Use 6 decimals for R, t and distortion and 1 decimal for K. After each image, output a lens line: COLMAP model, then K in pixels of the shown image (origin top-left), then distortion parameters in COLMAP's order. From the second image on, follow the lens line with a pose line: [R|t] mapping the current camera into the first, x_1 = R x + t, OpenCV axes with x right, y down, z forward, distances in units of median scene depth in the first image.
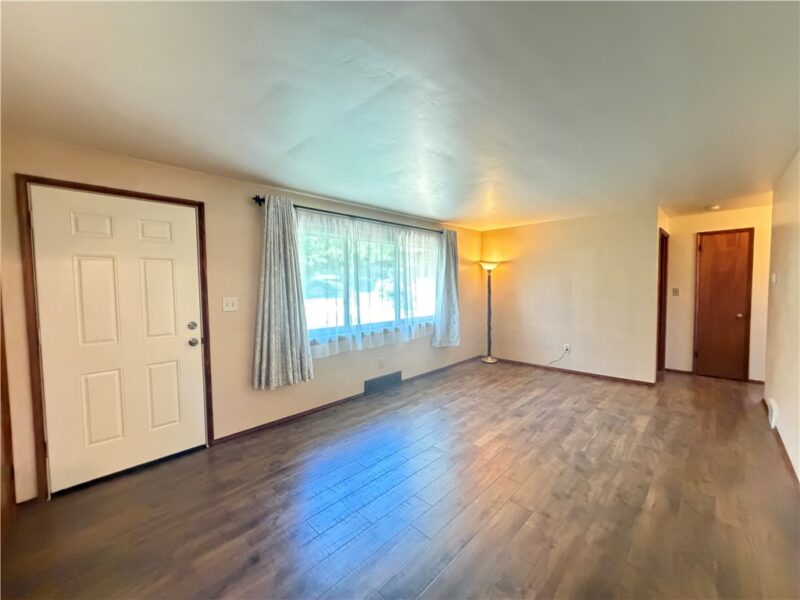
lens RADIAL K [[318.9, 0, 397.3], [0, 318.9, 300.7], [0, 0, 1]] dist [-0.000647, 0.000206]
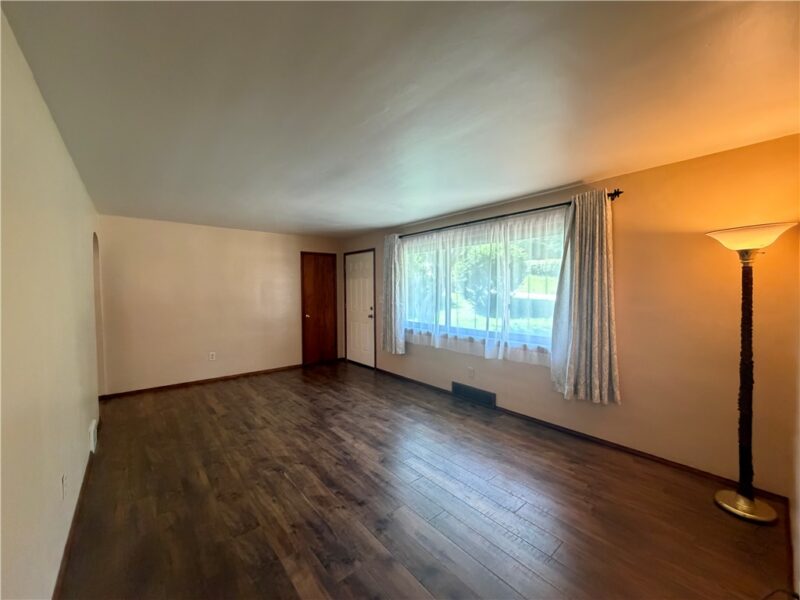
lens RADIAL K [[318.9, 0, 397.3], [0, 318.9, 300.7], [0, 0, 1]] dist [-0.000647, 0.000206]
pose [[-0.094154, 0.051206, -0.994240, 1.078739], [-0.041319, 0.997615, 0.055293, -0.071889], [0.994700, 0.046288, -0.091814, 1.034634]]
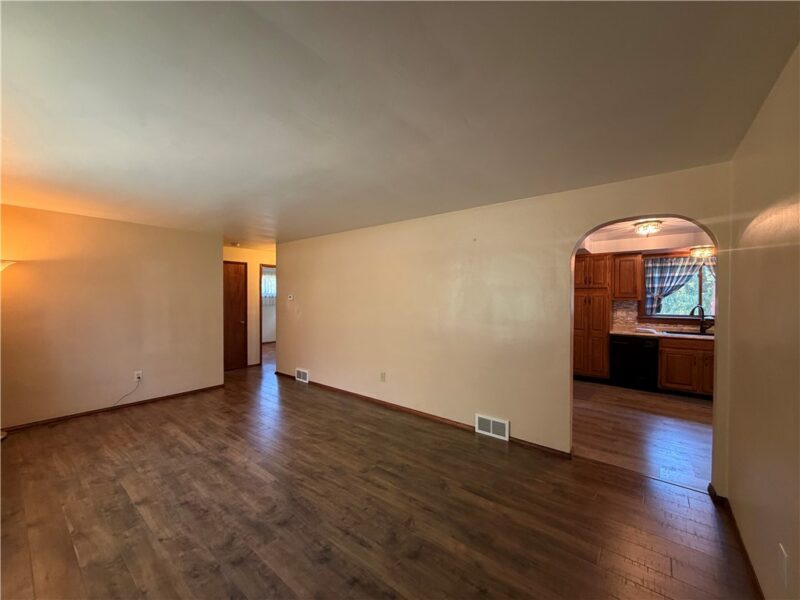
lens RADIAL K [[318.9, 0, 397.3], [0, 318.9, 300.7], [0, 0, 1]] dist [-0.000647, 0.000206]
pose [[-0.104274, -0.000062, 0.994549, -0.530521], [0.045058, 0.998973, 0.004787, -0.033070], [-0.993527, 0.045311, -0.104164, 0.563365]]
